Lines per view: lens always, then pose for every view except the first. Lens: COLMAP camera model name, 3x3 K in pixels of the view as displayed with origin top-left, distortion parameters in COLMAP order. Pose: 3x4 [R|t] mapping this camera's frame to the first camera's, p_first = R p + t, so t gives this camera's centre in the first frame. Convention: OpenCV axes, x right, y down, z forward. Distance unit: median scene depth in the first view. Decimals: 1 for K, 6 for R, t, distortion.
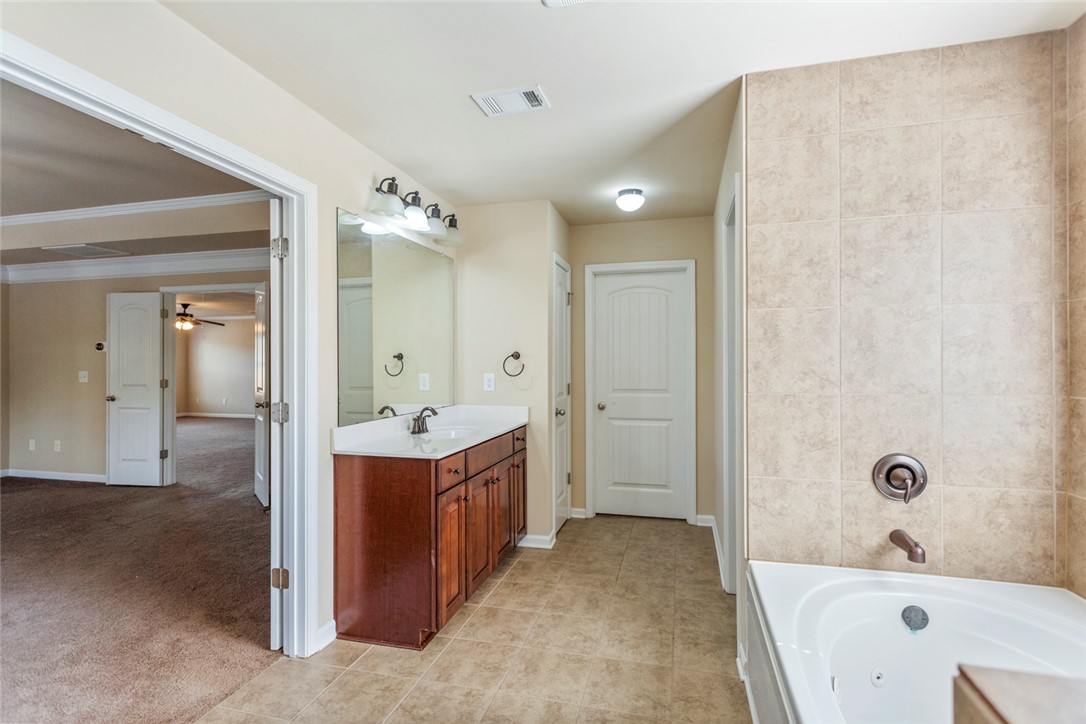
lens RADIAL K [[514.0, 0, 545.5], [0, 514.0, 357.3], [0, 0, 1]] dist [-0.001639, -0.000156]
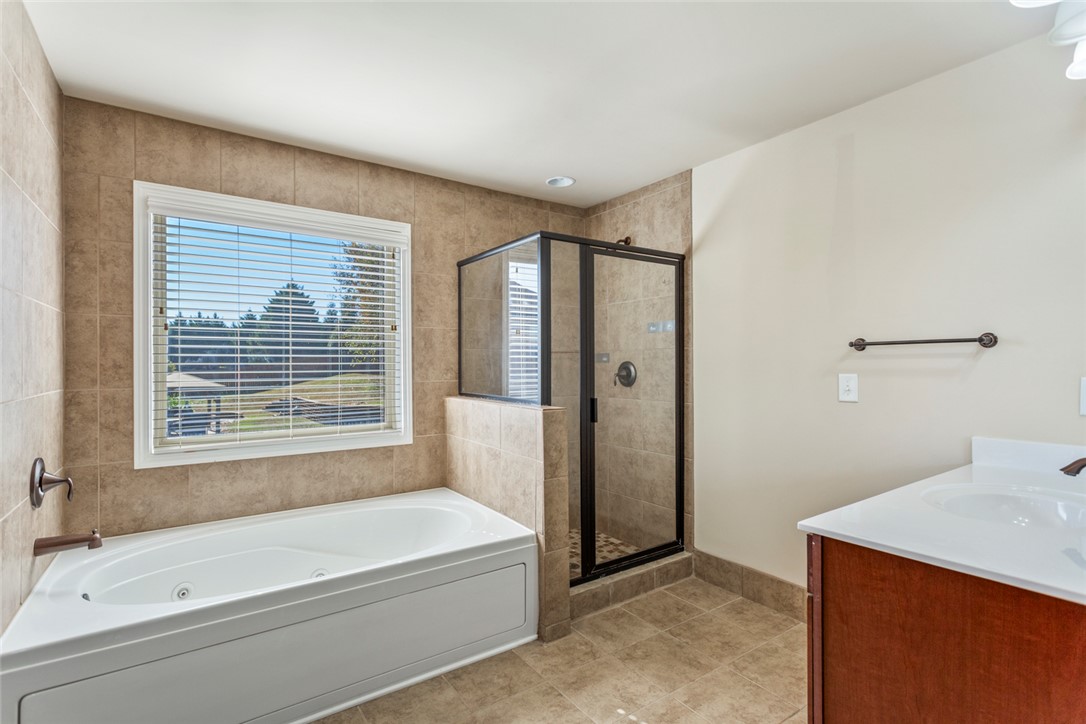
lens RADIAL K [[514.0, 0, 545.5], [0, 514.0, 357.3], [0, 0, 1]] dist [-0.001639, -0.000156]
pose [[-0.768749, 0.014908, 0.639377, -0.595632], [-0.000475, 0.999715, -0.023881, 0.023389], [-0.639551, -0.018662, -0.768522, 1.062465]]
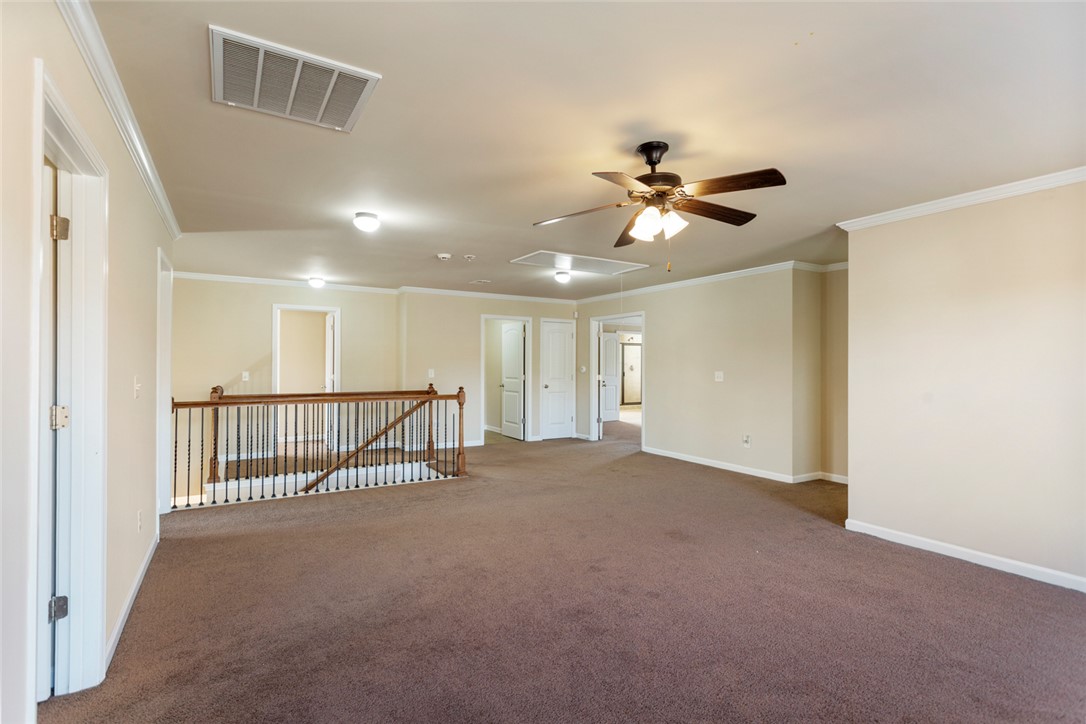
lens RADIAL K [[514.0, 0, 545.5], [0, 514.0, 357.3], [0, 0, 1]] dist [-0.001639, -0.000156]
pose [[-0.725867, 0.009746, 0.687767, -2.095794], [-0.004931, 0.999800, -0.019373, 0.026591], [-0.687818, -0.017454, -0.725673, 3.216902]]
